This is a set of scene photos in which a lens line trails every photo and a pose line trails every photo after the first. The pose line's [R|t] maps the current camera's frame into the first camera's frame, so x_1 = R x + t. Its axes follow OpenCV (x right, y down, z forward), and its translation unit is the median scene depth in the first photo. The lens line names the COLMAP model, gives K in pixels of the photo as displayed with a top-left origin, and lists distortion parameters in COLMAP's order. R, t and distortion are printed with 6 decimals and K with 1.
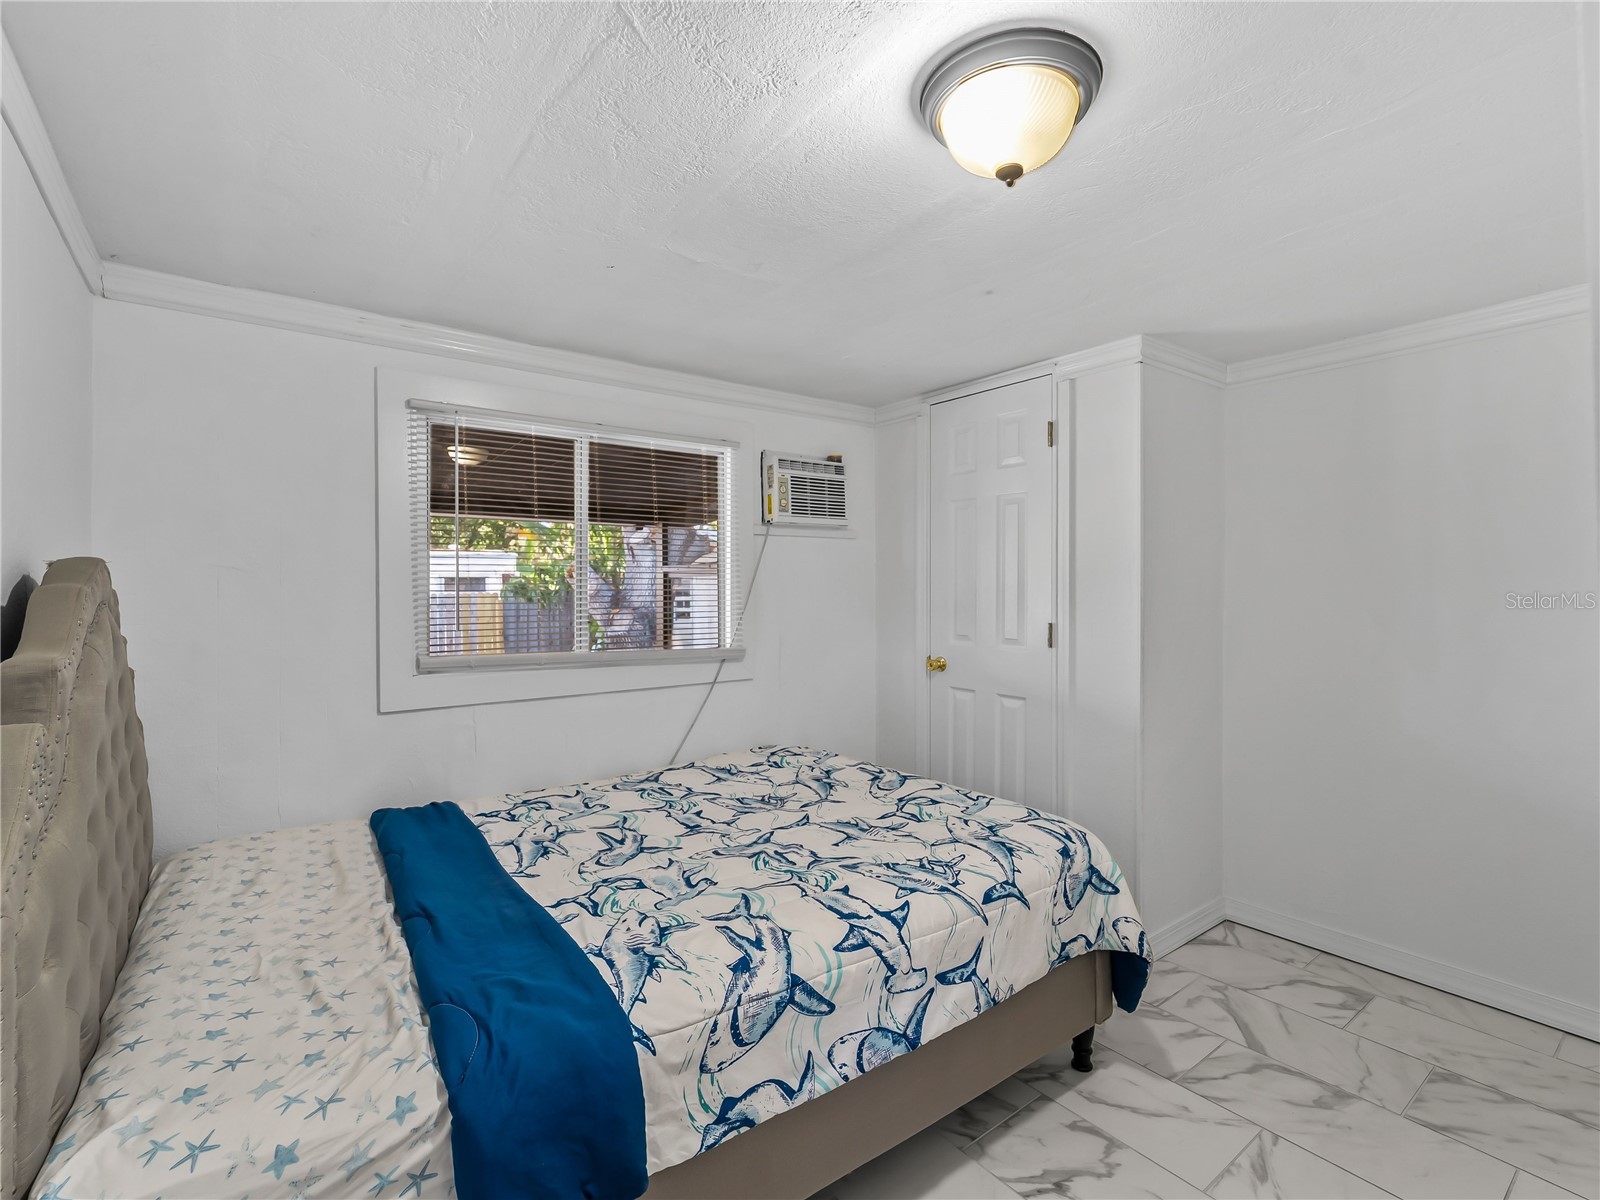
lens RADIAL K [[741.7, 0, 808.6], [0, 741.7, 583.9], [0, 0, 1]] dist [-0.001700, -0.000784]
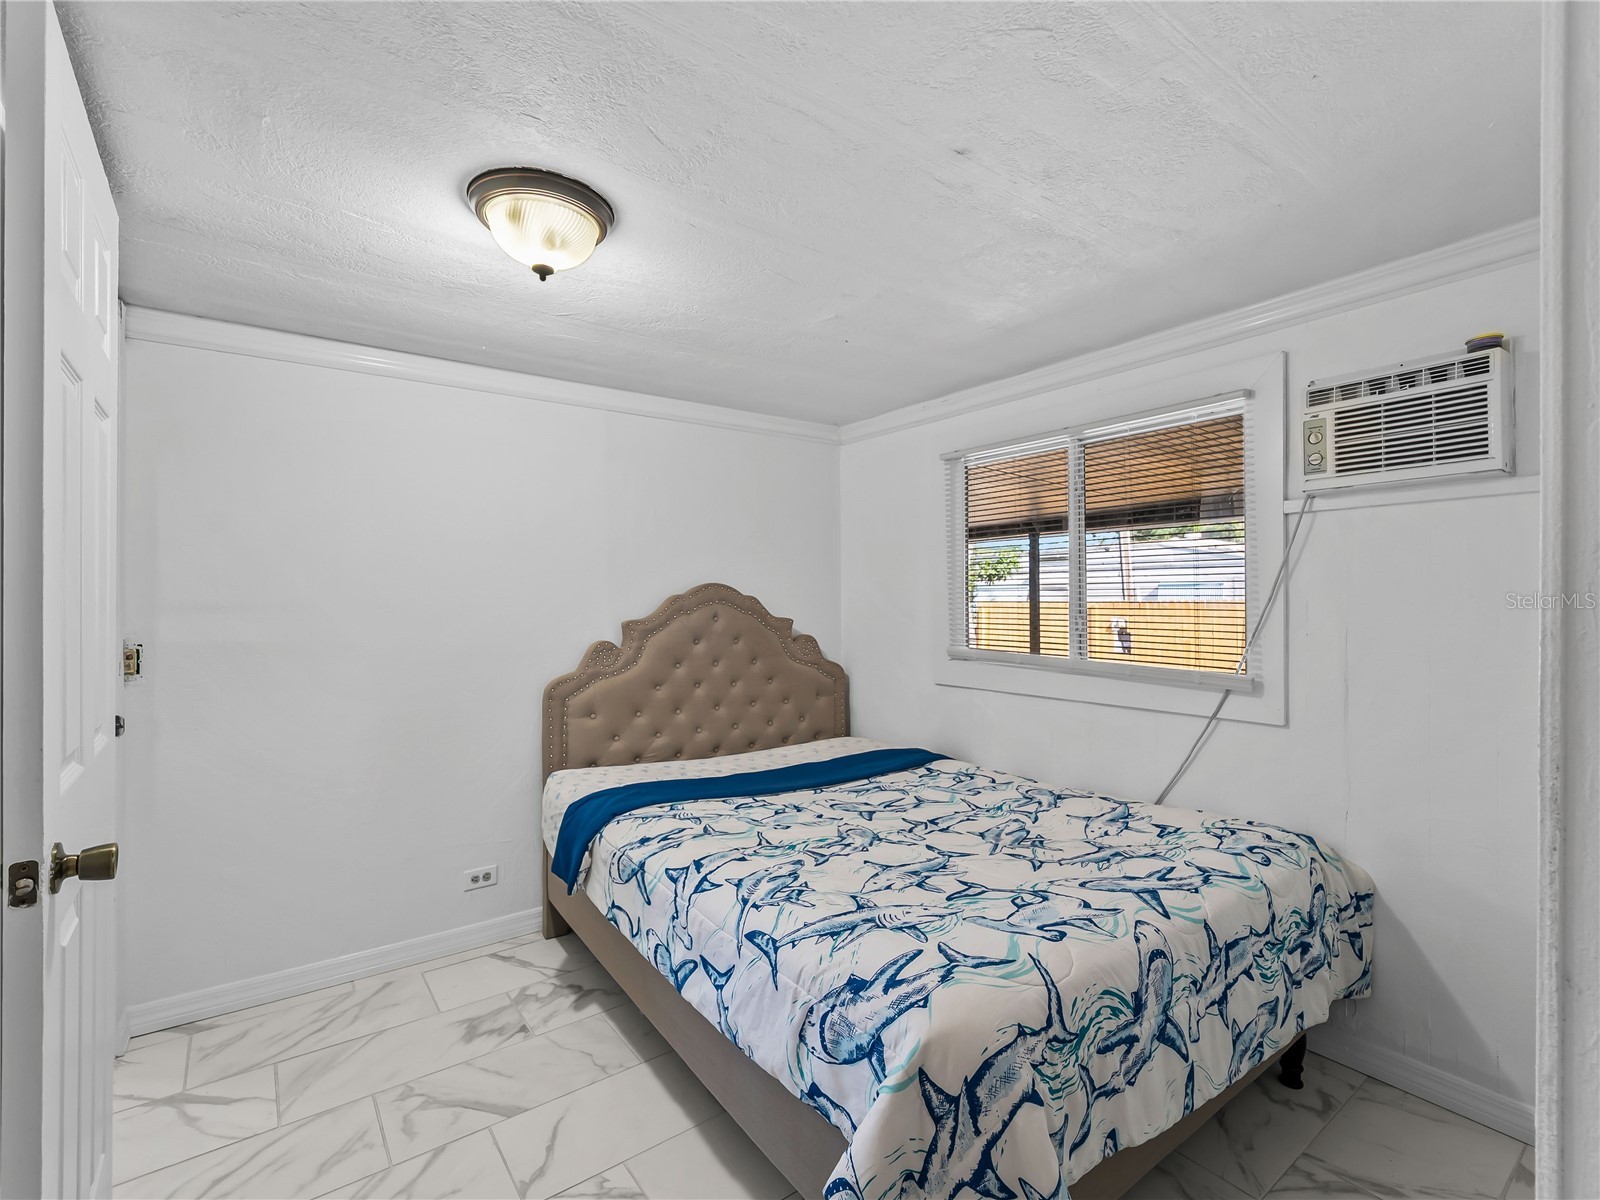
lens RADIAL K [[723.2, 0, 805.7], [0, 723.2, 605.2], [0, 0, 1]] dist [-0.002916, -0.001051]
pose [[-0.006442, 0.013791, -0.999884, 0.898786], [0.010734, 0.999848, 0.013721, 0.004062], [0.999922, -0.010644, -0.006589, 0.860390]]
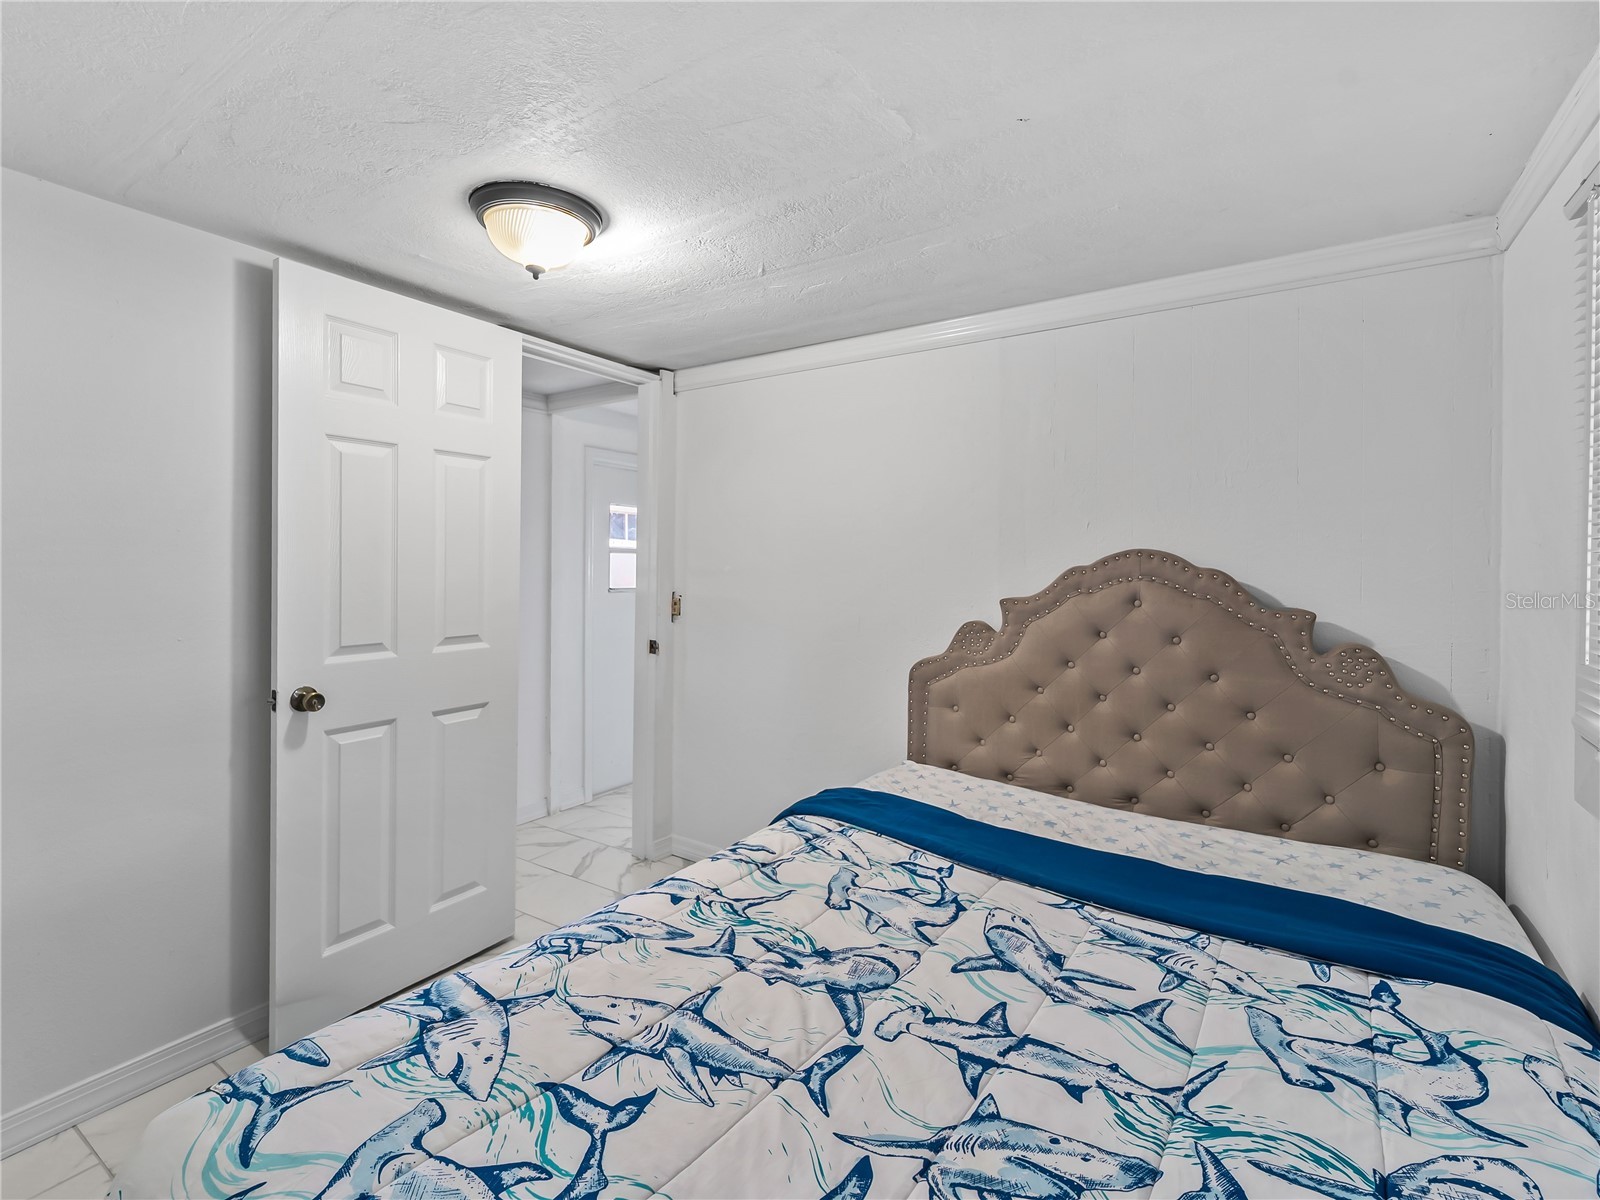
lens RADIAL K [[734.0, 0, 807.6], [0, 734.0, 562.6], [0, 0, 1]] dist [-0.002564, -0.000913]
pose [[-0.940274, -0.006270, -0.340362, 0.159720], [-0.004079, 0.999966, -0.007153, 0.003223], [0.340395, -0.005338, -0.940267, 1.476730]]
